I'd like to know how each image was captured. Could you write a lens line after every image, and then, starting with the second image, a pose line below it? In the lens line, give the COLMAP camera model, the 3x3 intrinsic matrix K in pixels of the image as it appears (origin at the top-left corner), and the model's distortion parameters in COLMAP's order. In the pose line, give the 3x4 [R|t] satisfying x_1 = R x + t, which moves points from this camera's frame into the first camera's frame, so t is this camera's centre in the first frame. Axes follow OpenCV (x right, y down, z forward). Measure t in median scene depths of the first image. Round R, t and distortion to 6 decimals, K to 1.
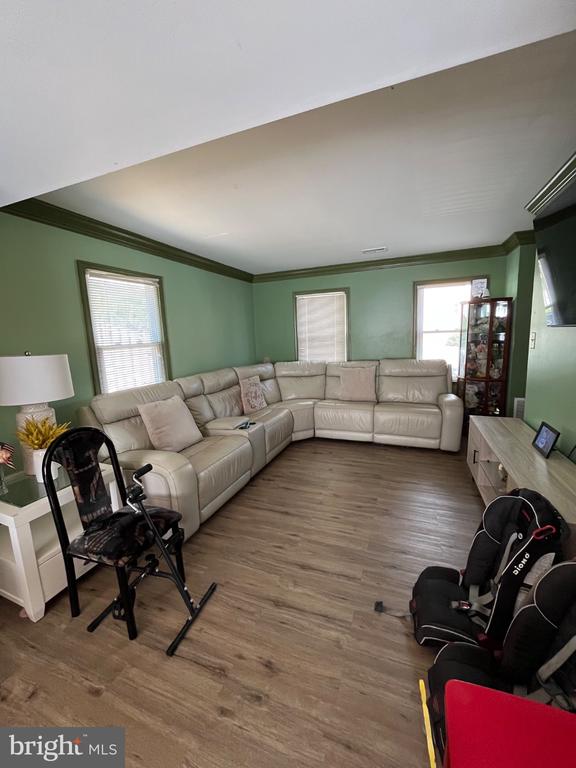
lens RADIAL K [[310.7, 0, 291.3], [0, 310.7, 383.1], [0, 0, 1]] dist [-0.010156, 0.000446]
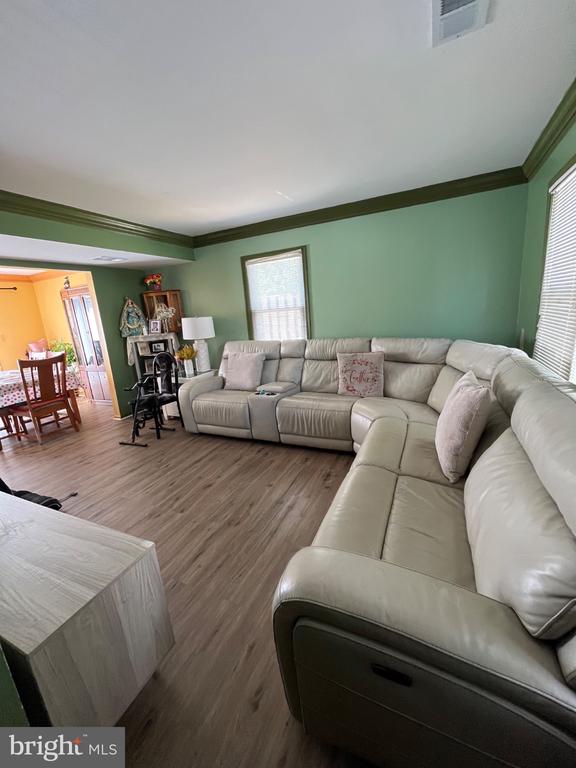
lens RADIAL K [[310.7, 0, 290.4], [0, 310.7, 381.8], [0, 0, 1]] dist [-0.010156, 0.000446]
pose [[-0.057105, 0.277990, -0.958885, 0.864078], [-0.083007, 0.955805, 0.282040, -0.207677], [0.994912, 0.095700, -0.031506, 1.144477]]
